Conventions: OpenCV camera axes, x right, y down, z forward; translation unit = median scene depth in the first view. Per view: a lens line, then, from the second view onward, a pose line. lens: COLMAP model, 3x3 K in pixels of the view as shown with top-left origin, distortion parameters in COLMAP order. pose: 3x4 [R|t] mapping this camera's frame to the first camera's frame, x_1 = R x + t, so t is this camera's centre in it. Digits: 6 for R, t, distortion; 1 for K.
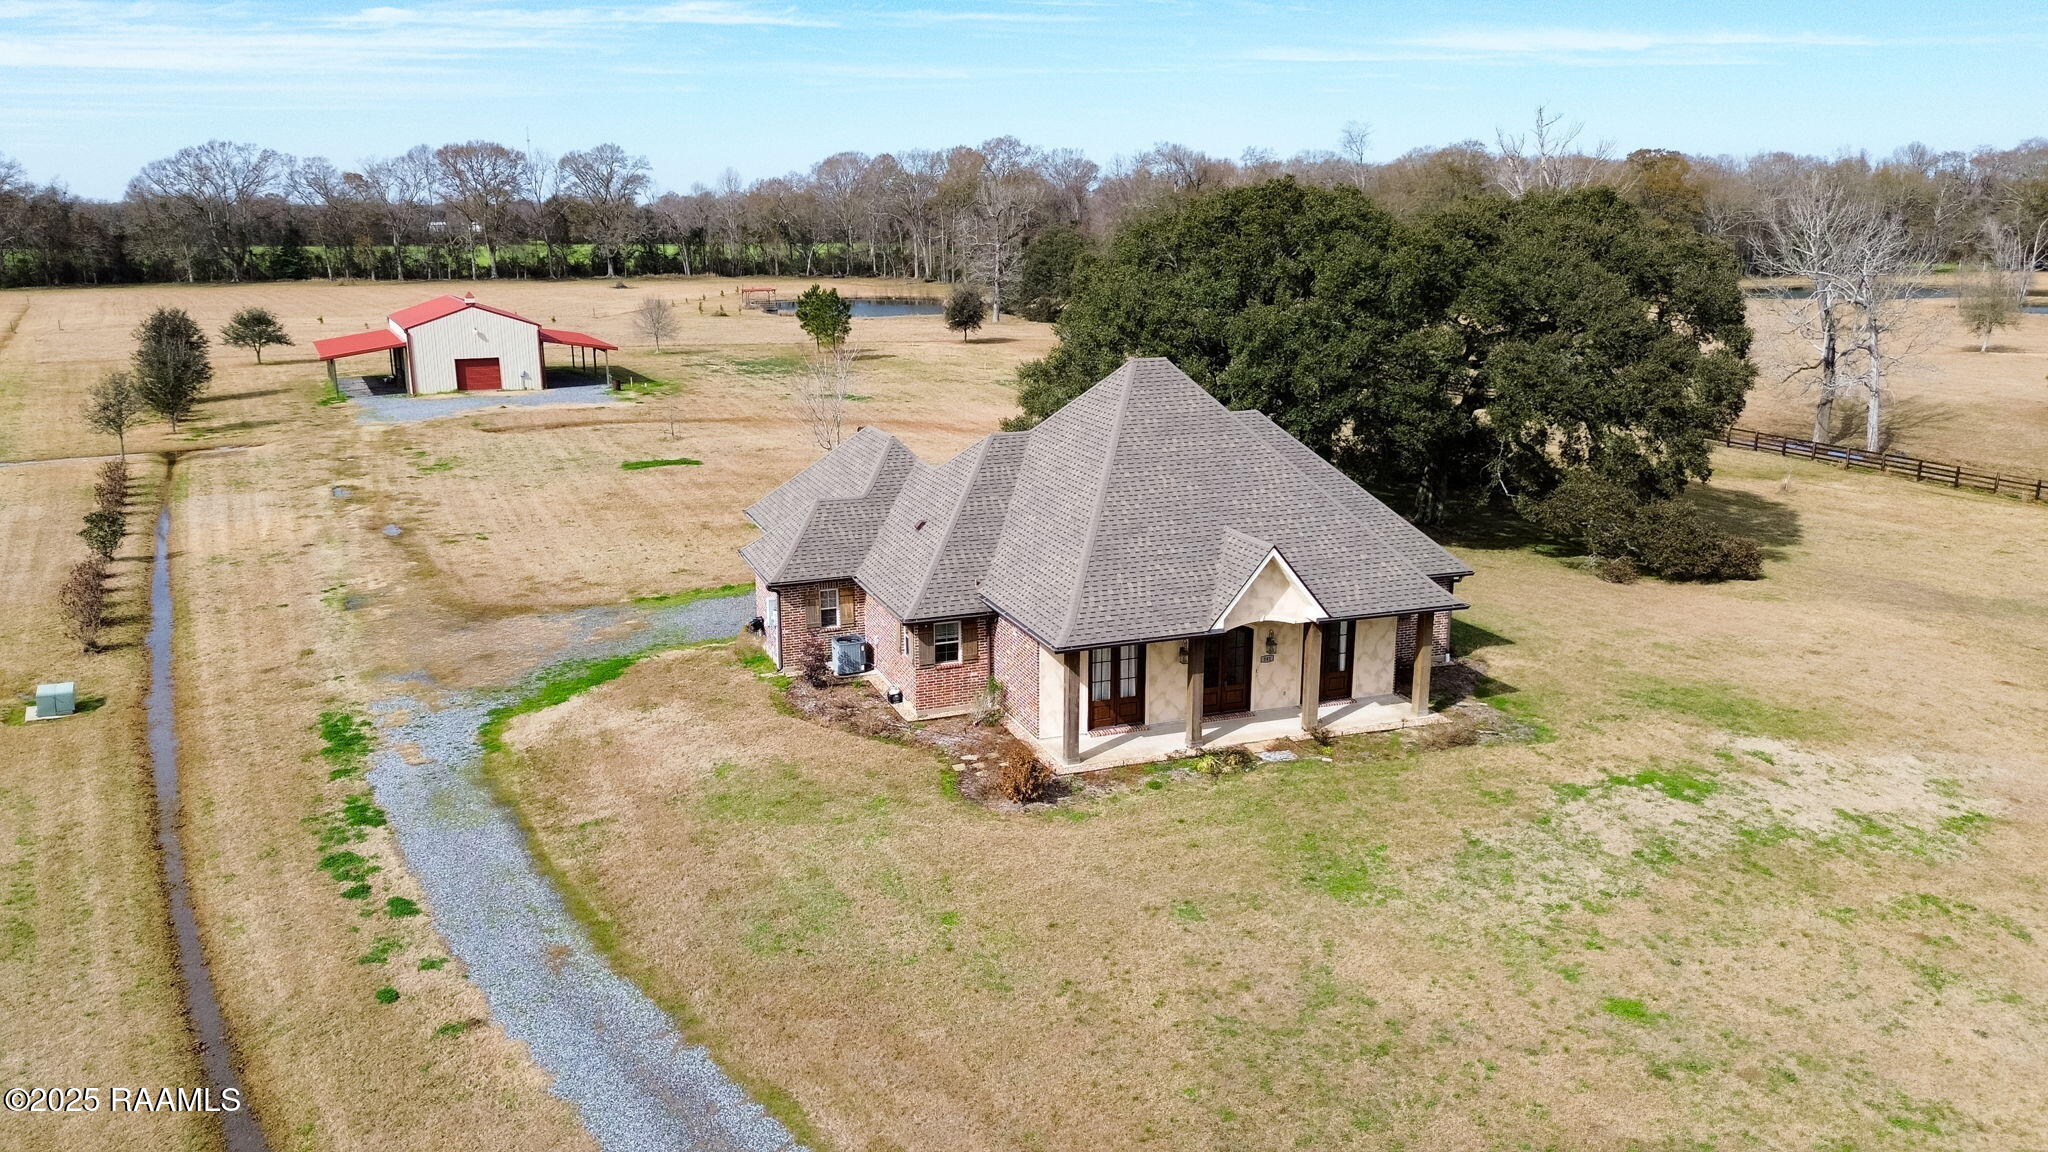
lens RADIAL K [[1447.0, 0, 1024.0], [0, 1447.0, 576.0], [0, 0, 1]] dist [0.095800, -0.110864]
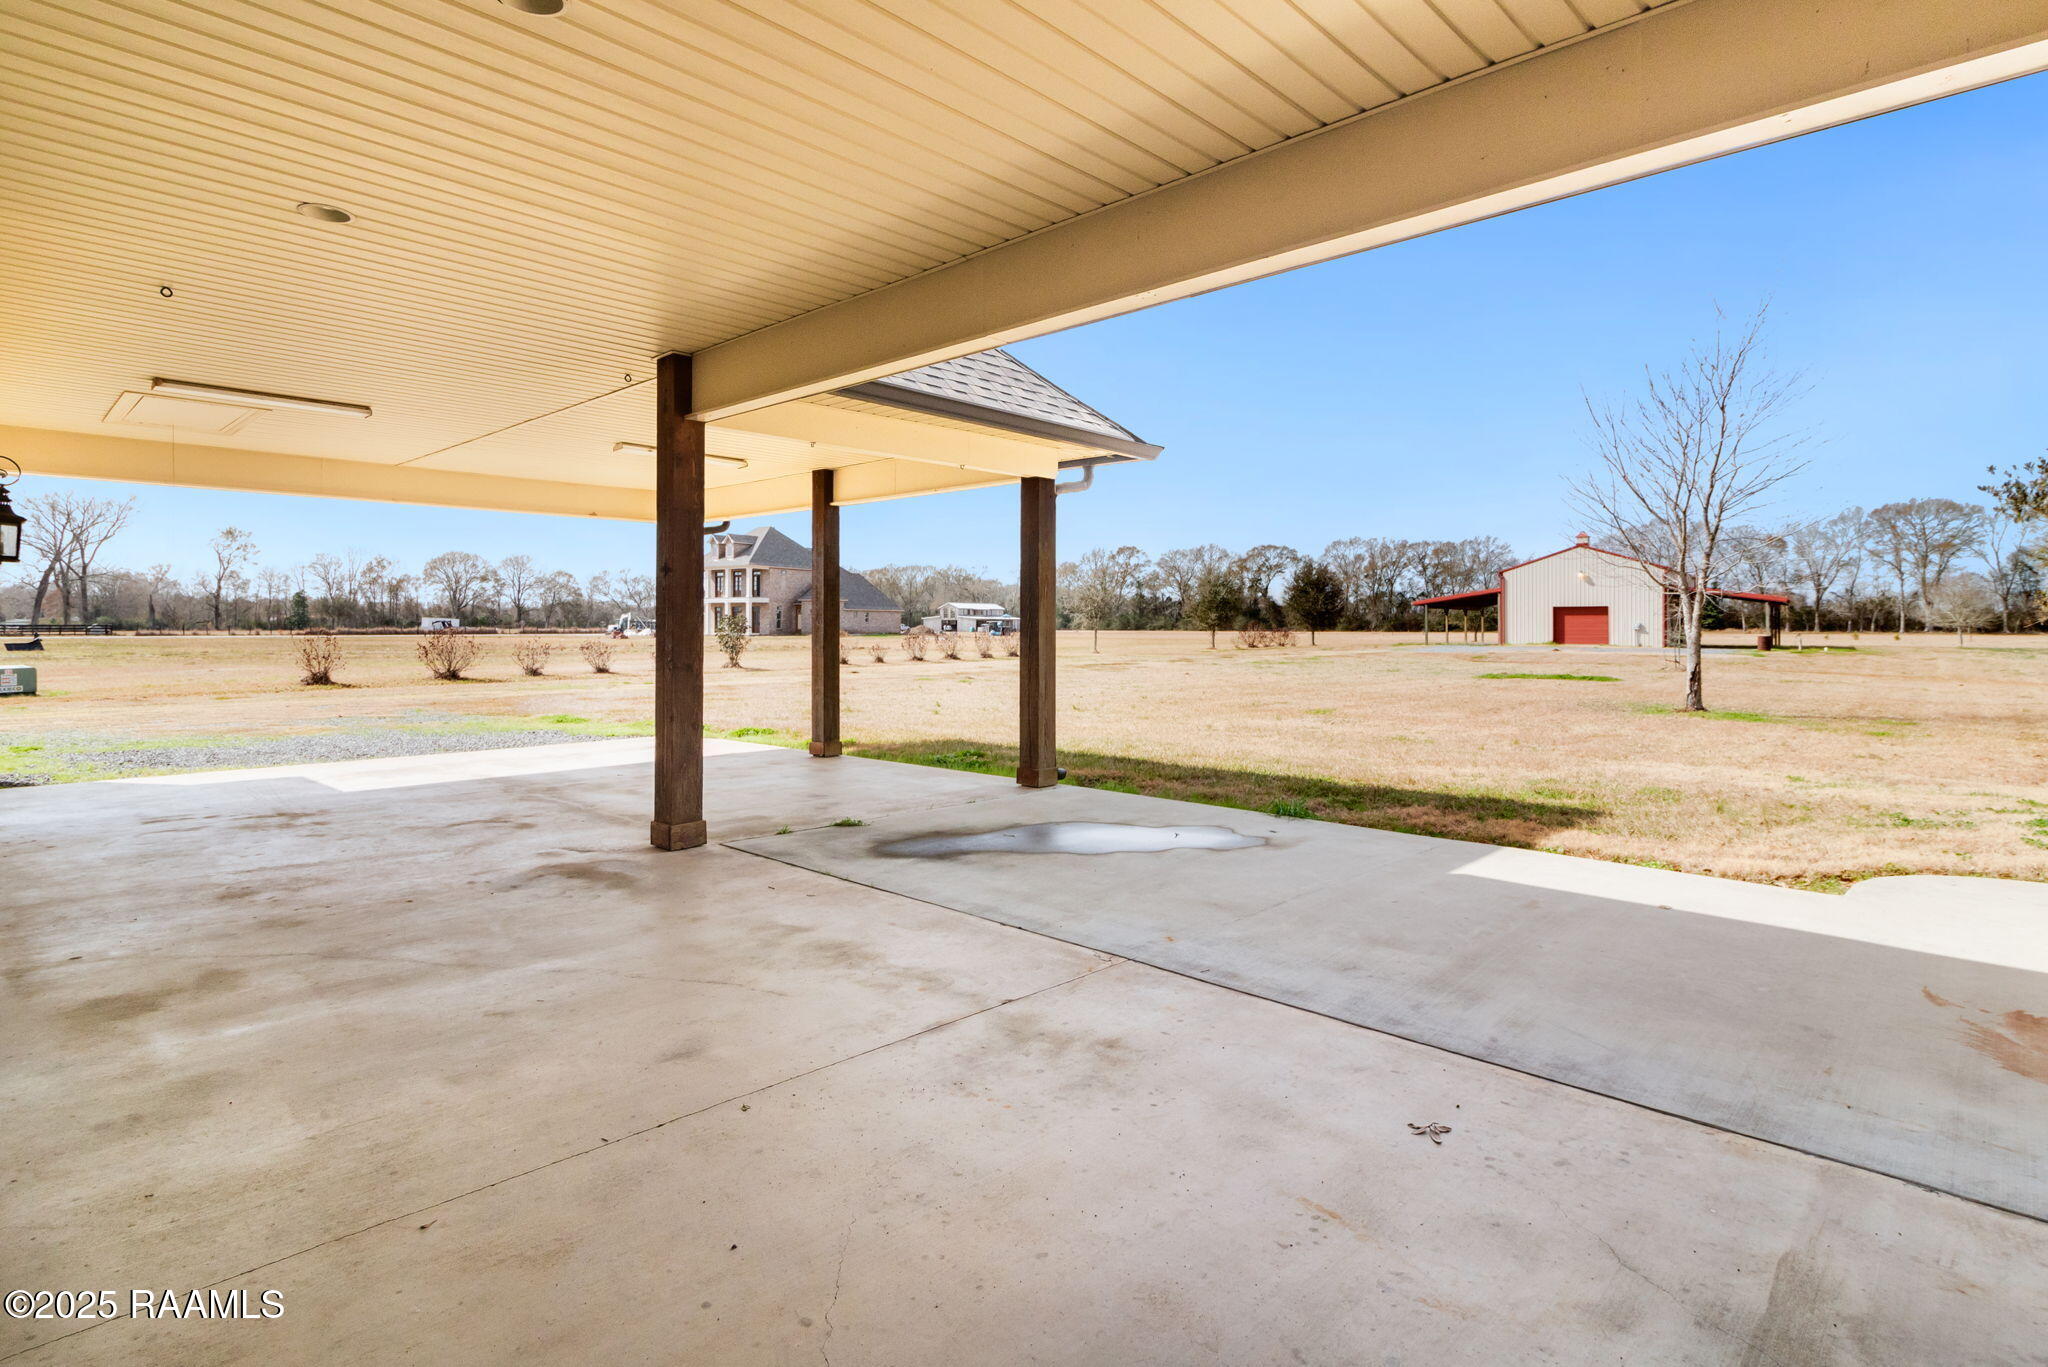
lens RADIAL K [[1044.1, 0, 1015.5], [0, 1044.1, 621.5], [0, 0, 1]] dist [0.001666, 0.000251]
pose [[0.420148, -0.004045, -0.907447, 0.100818], [-0.220900, 0.969454, -0.106597, -0.009667], [0.880158, 0.245241, 0.406421, 1.262497]]
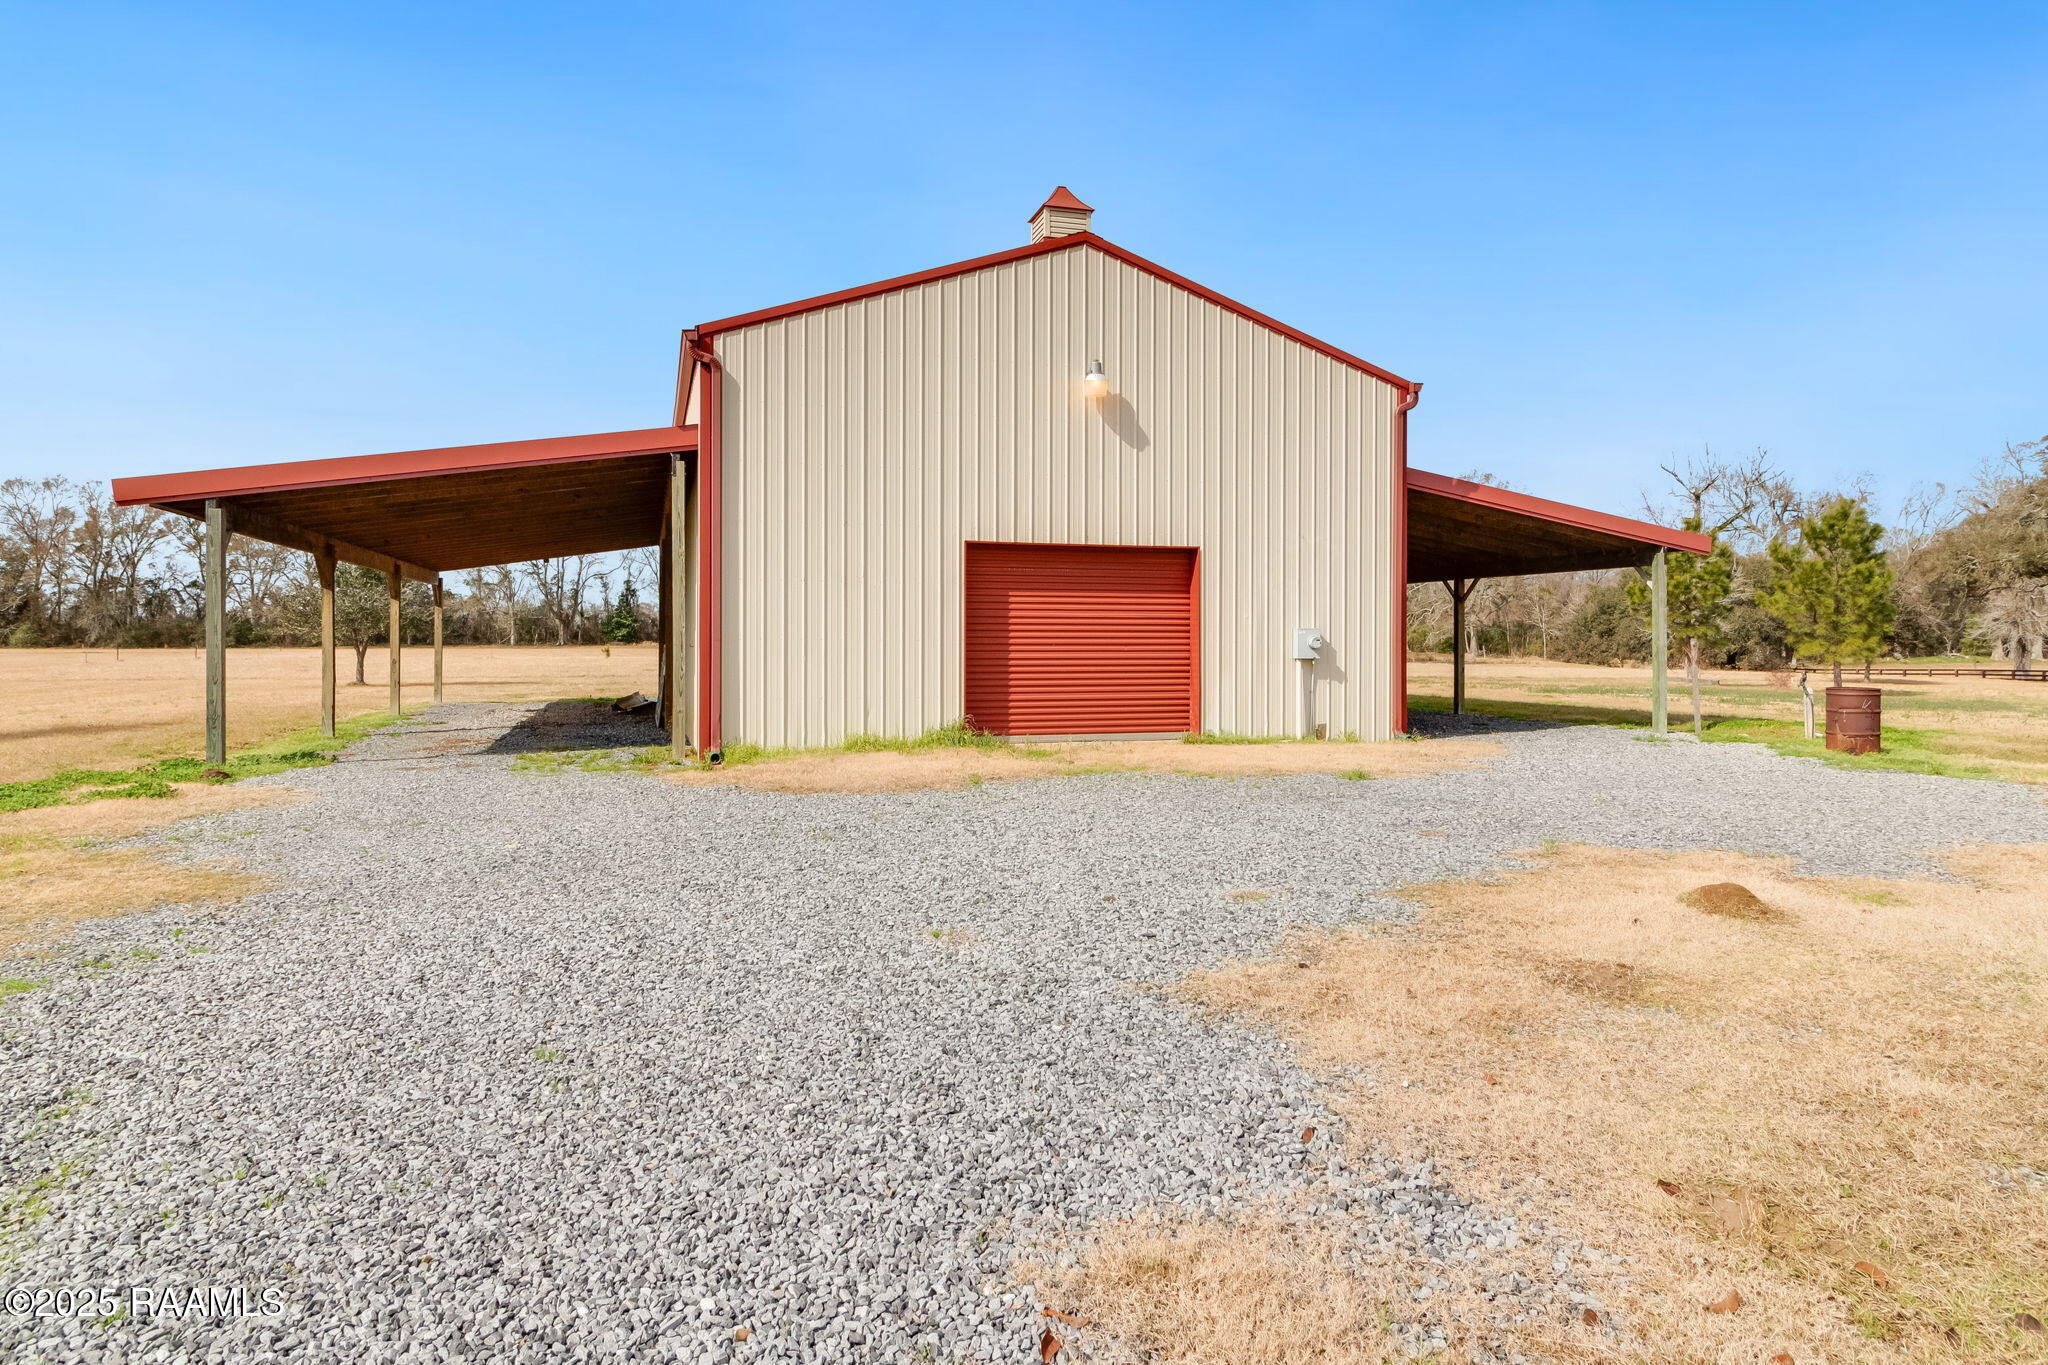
lens RADIAL K [[1207.5, 0, 1024.8], [0, 1207.5, 642.2], [0, 0, 1]] dist [-0.000802, -0.000605]
pose [[0.986551, 0.000588, -0.163451, -0.963325], [-0.039774, 0.970798, -0.236577, -0.284093], [0.158539, 0.239896, 0.957766, 2.347218]]
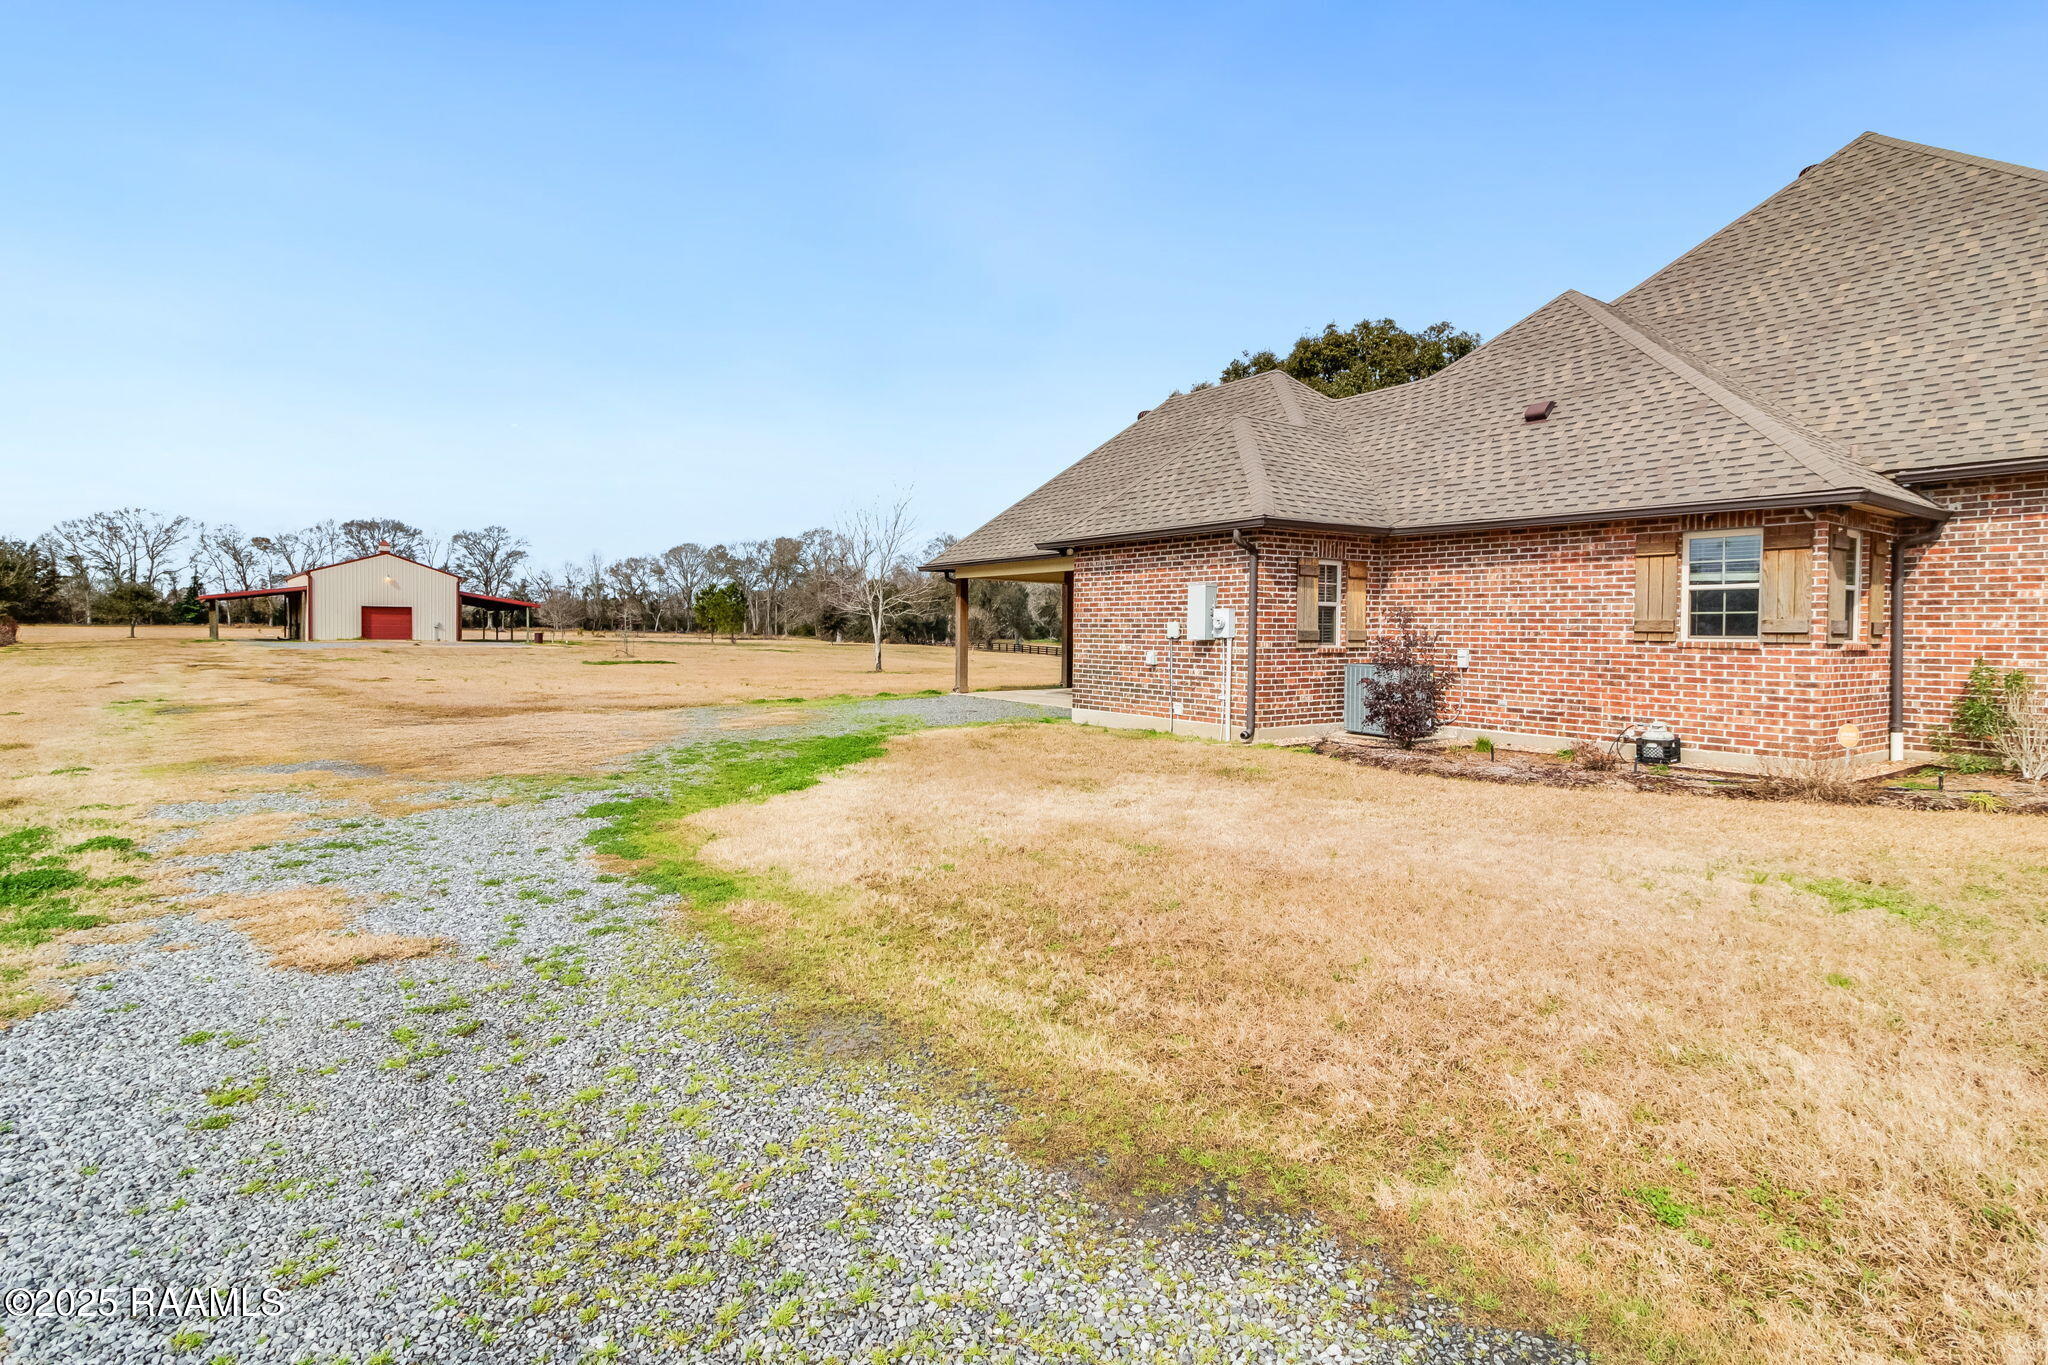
lens RADIAL K [[989.5, 0, 1012.2], [0, 989.5, 656.8], [0, 0, 1]] dist [0.028869, -0.020669]
pose [[0.973436, 0.006895, 0.228856, -0.328235], [0.042798, 0.976449, -0.211461, 0.109700], [-0.224924, 0.215638, 0.950215, 0.776576]]
